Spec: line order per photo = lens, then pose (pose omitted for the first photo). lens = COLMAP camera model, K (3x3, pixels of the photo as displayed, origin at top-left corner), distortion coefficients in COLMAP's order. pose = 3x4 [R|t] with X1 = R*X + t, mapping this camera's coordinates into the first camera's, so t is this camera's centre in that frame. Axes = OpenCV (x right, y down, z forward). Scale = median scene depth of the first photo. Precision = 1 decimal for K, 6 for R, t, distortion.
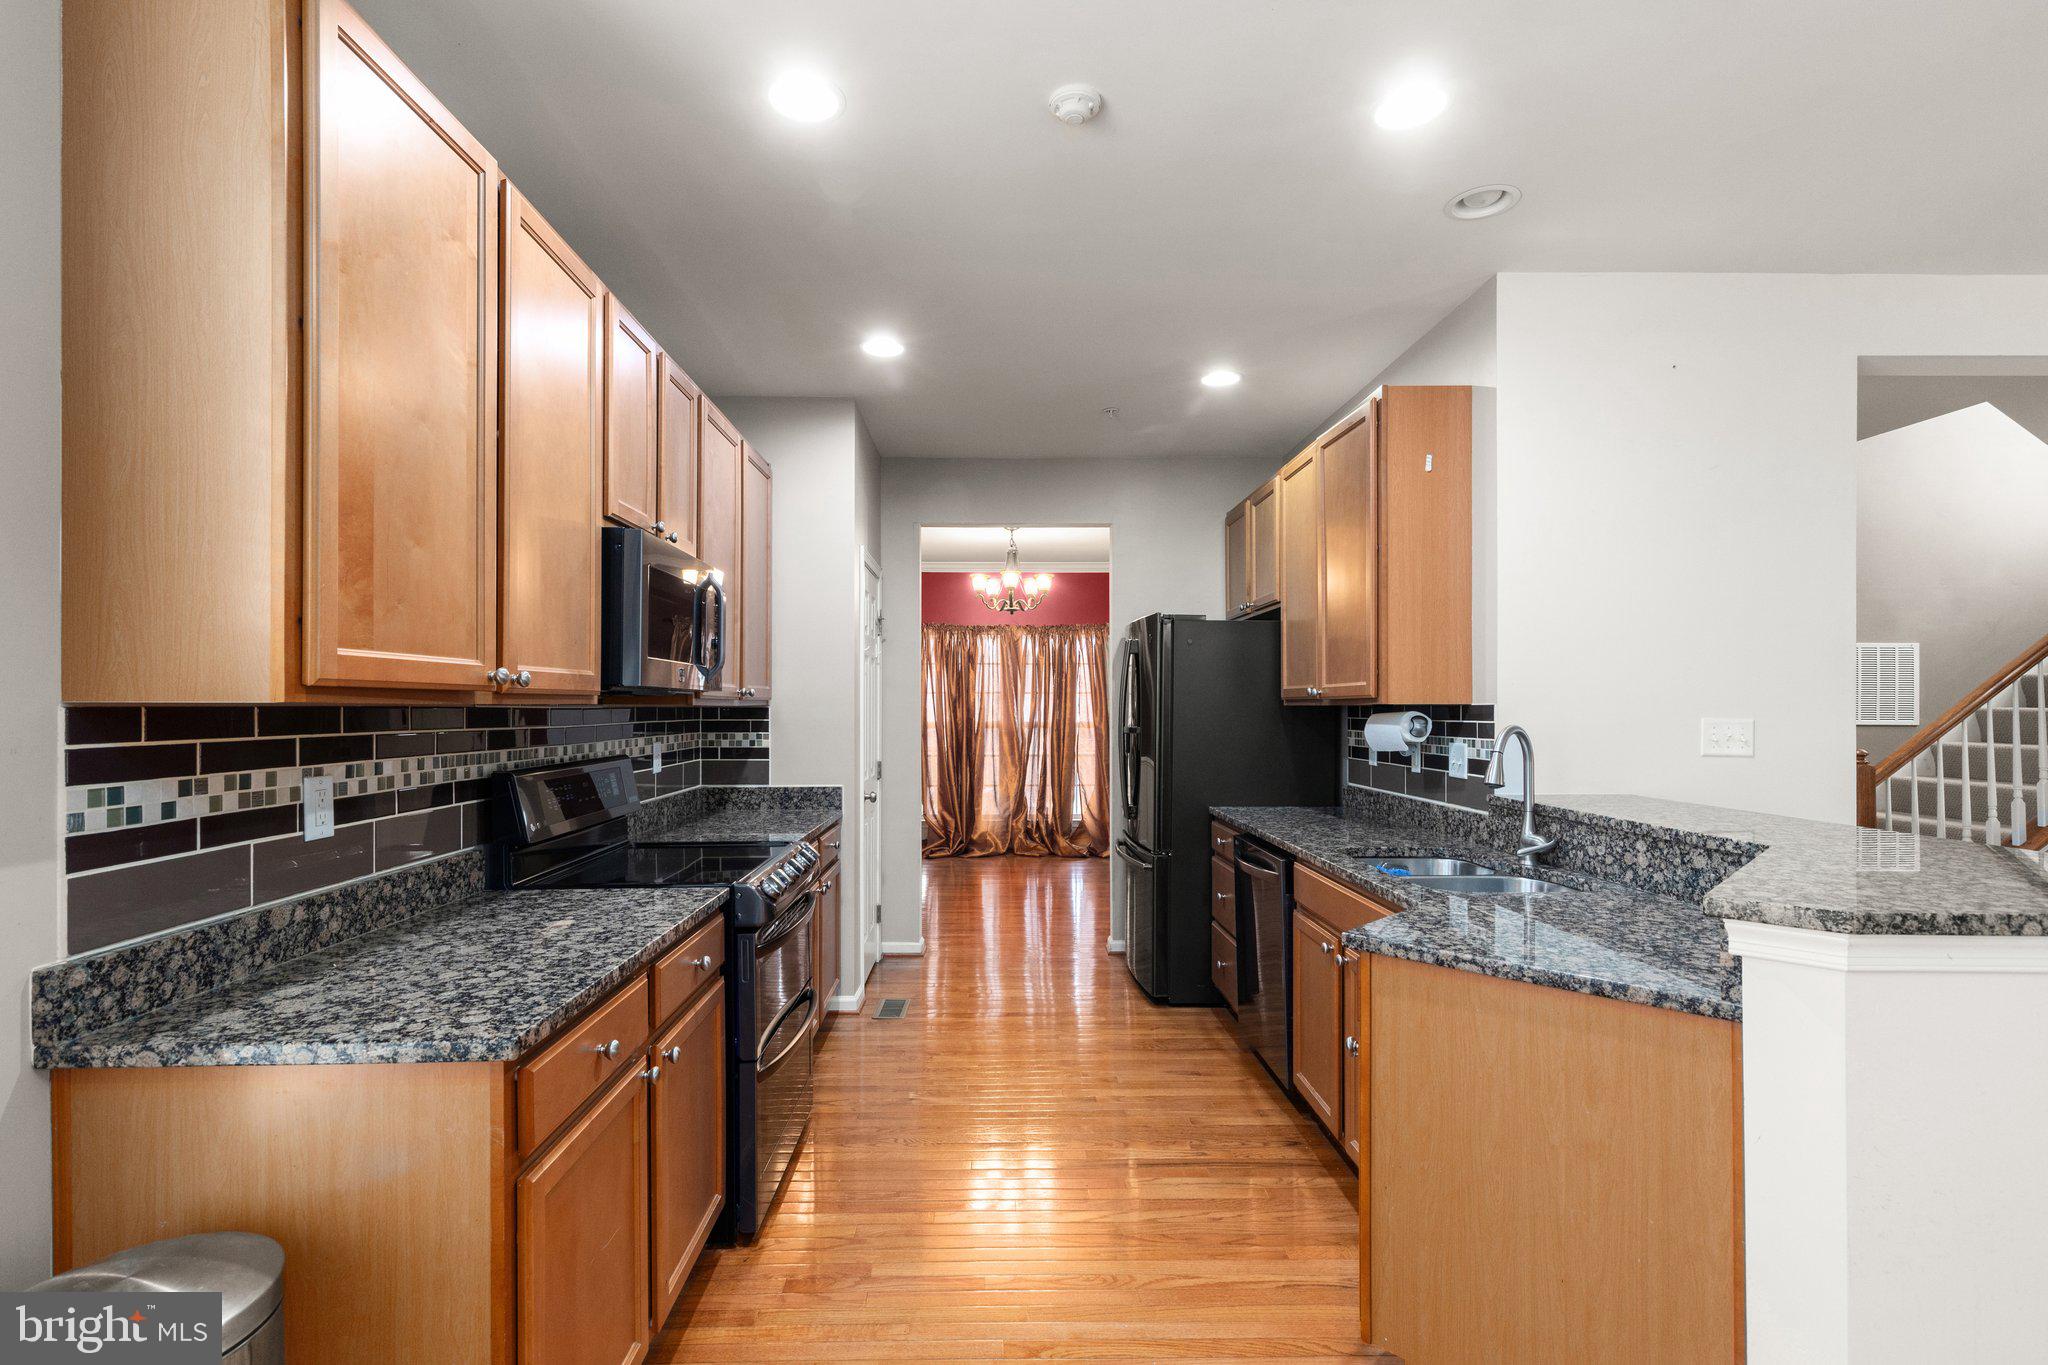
lens RADIAL K [[930.5, 0, 985.8], [0, 930.5, 709.9], [0, 0, 1]] dist [0.007503, -0.002481]
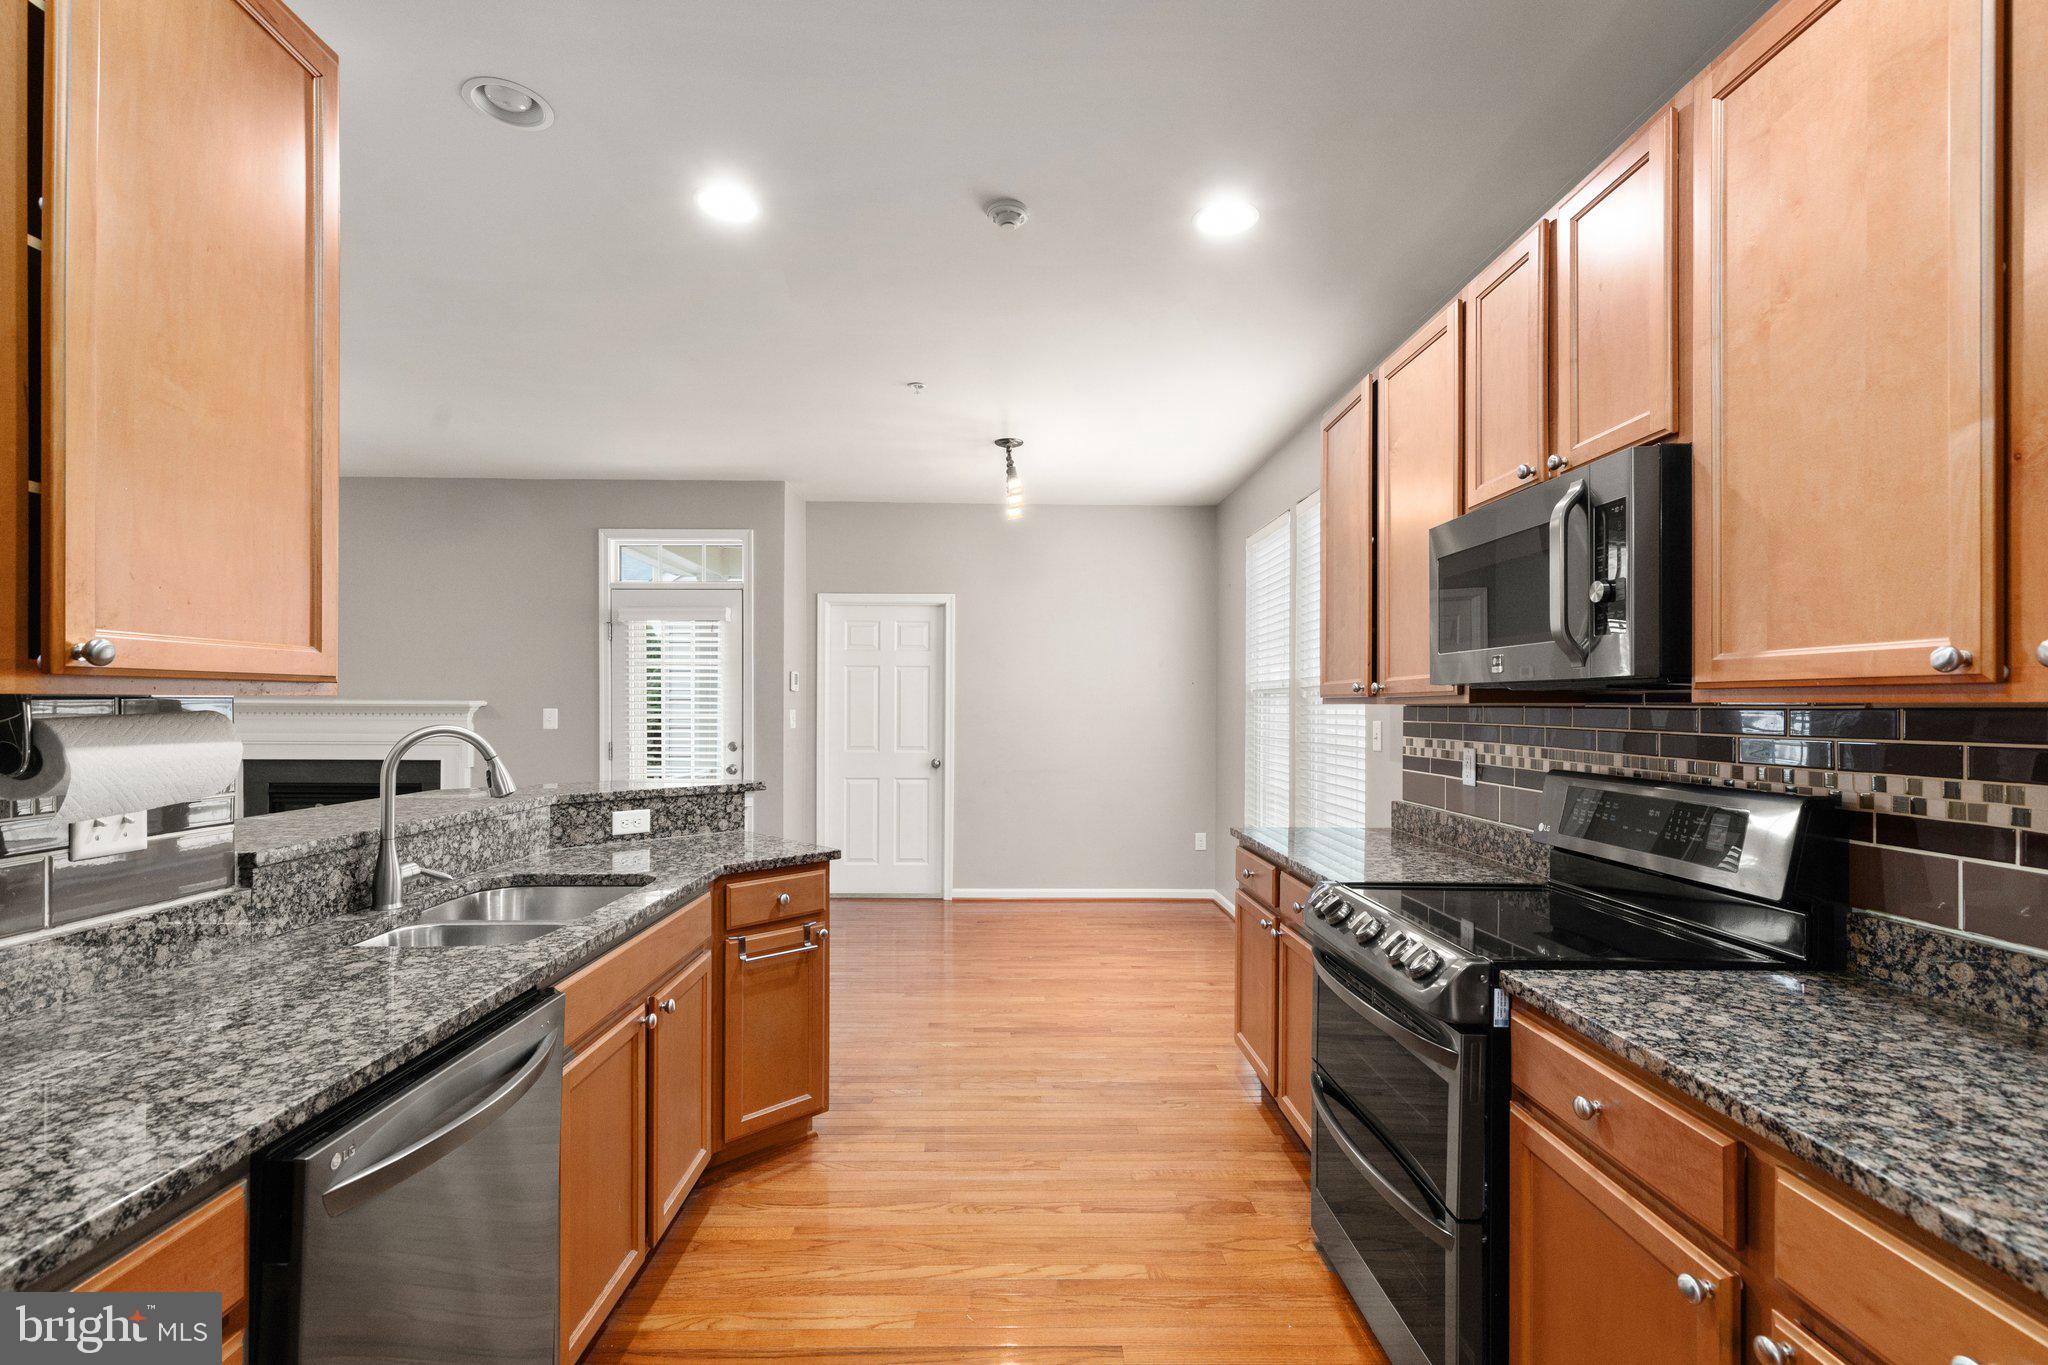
lens RADIAL K [[930.5, 0, 1032.7], [0, 930.5, 700.3], [0, 0, 1]] dist [0.007503, -0.002481]
pose [[-0.999702, -0.003135, -0.024229, 0.107373], [-0.003044, 0.999988, -0.003802, -0.005197], [0.024241, -0.003728, -0.999699, 2.649381]]
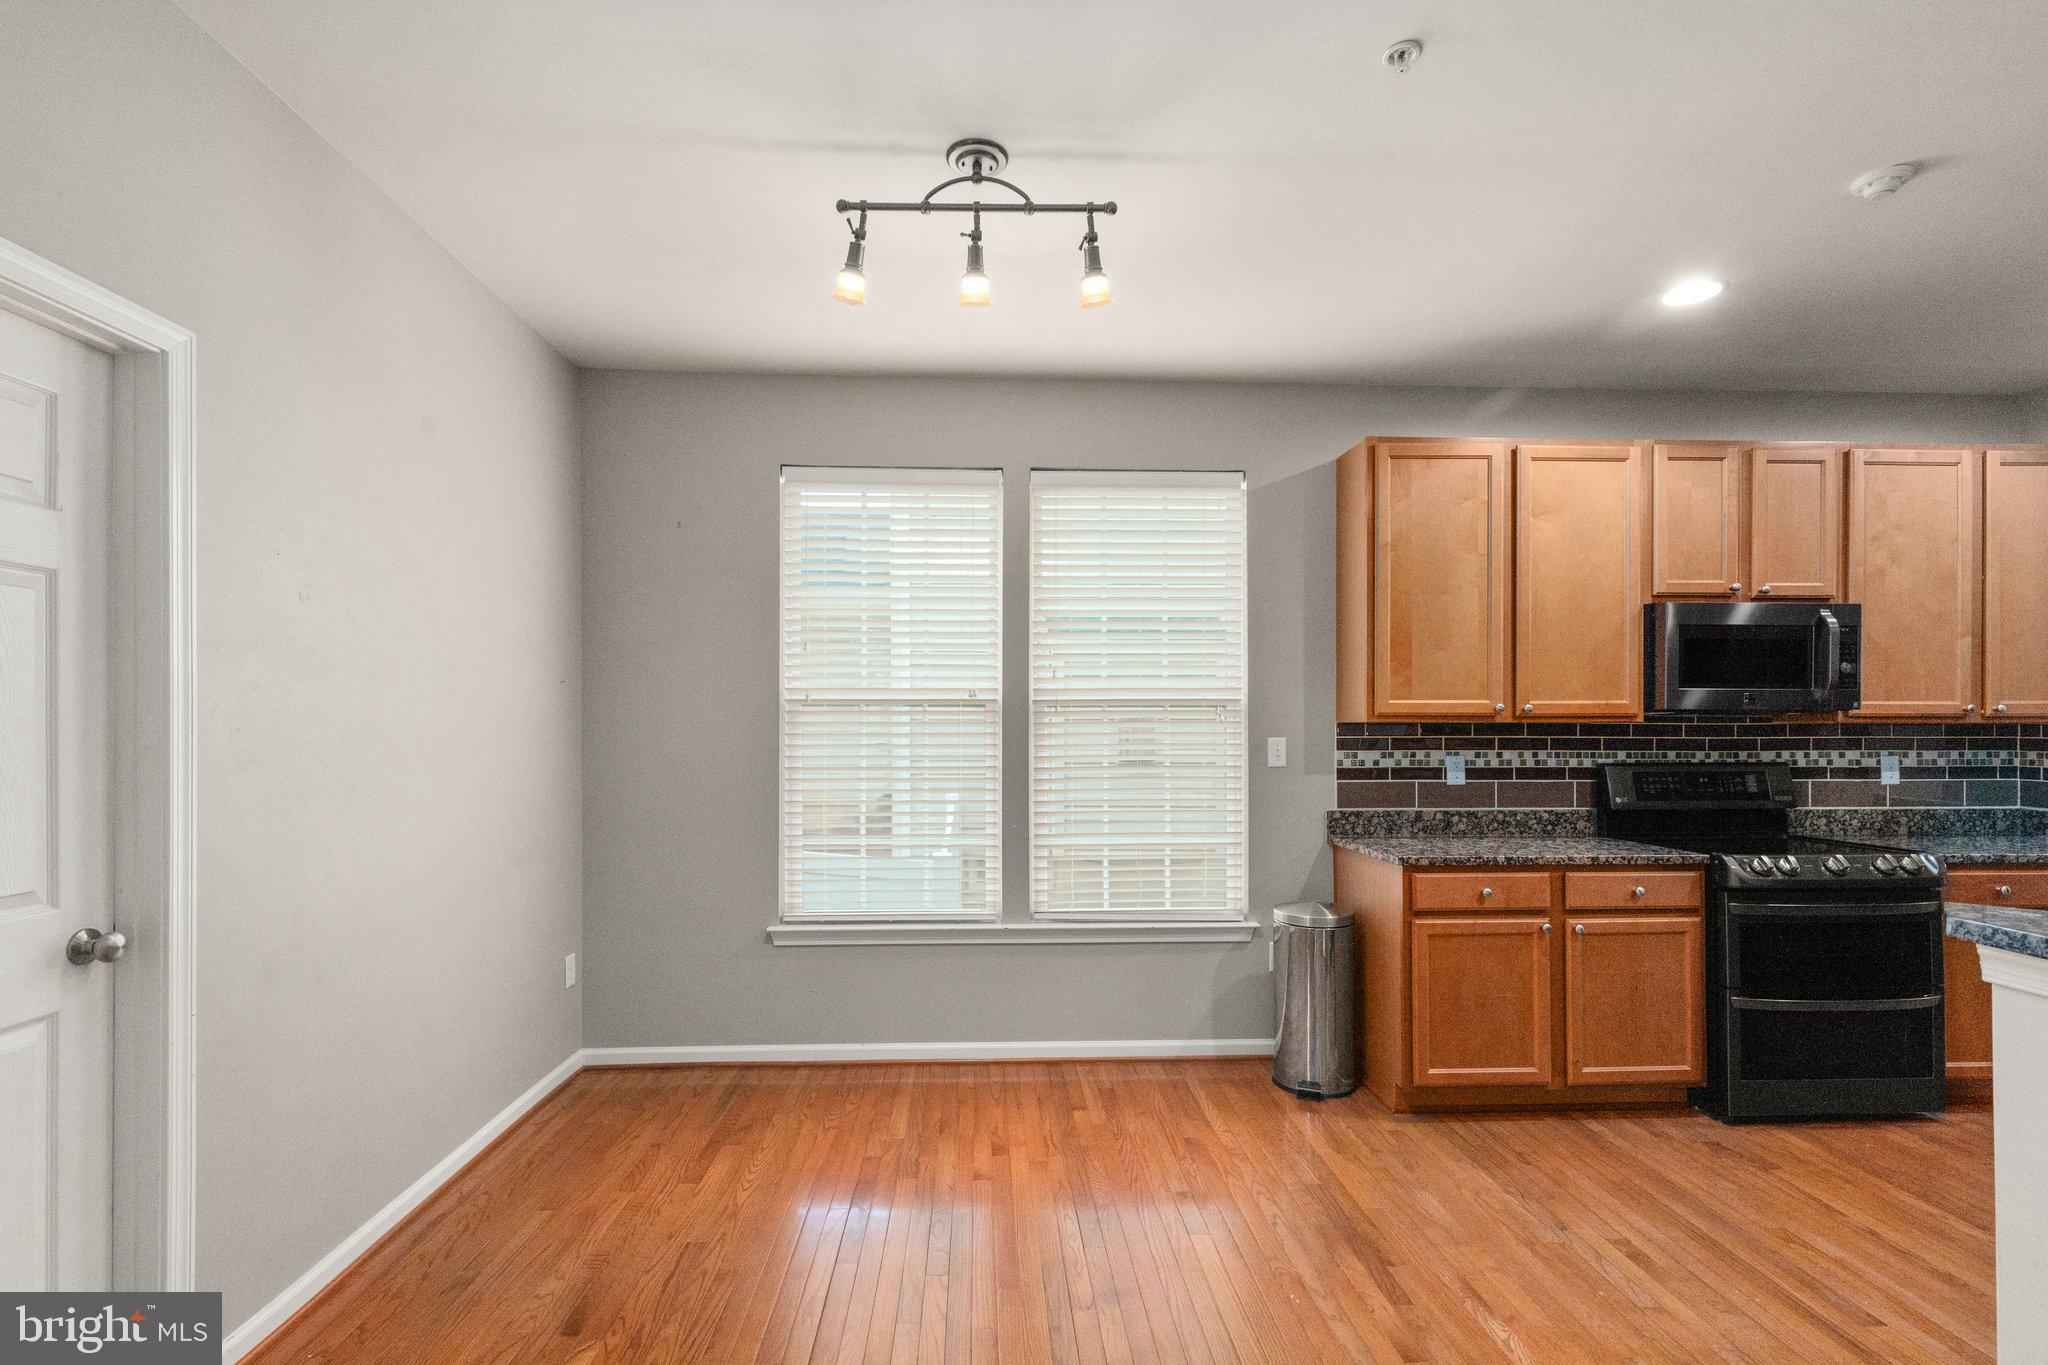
lens RADIAL K [[930.5, 0, 1023.5], [0, 930.5, 721.1], [0, 0, 1]] dist [0.007503, -0.002481]
pose [[0.036615, -0.001844, -0.999328, 1.385640], [-0.002034, 0.999996, -0.001920, -0.002292], [0.999327, 0.002103, 0.036611, -0.069124]]
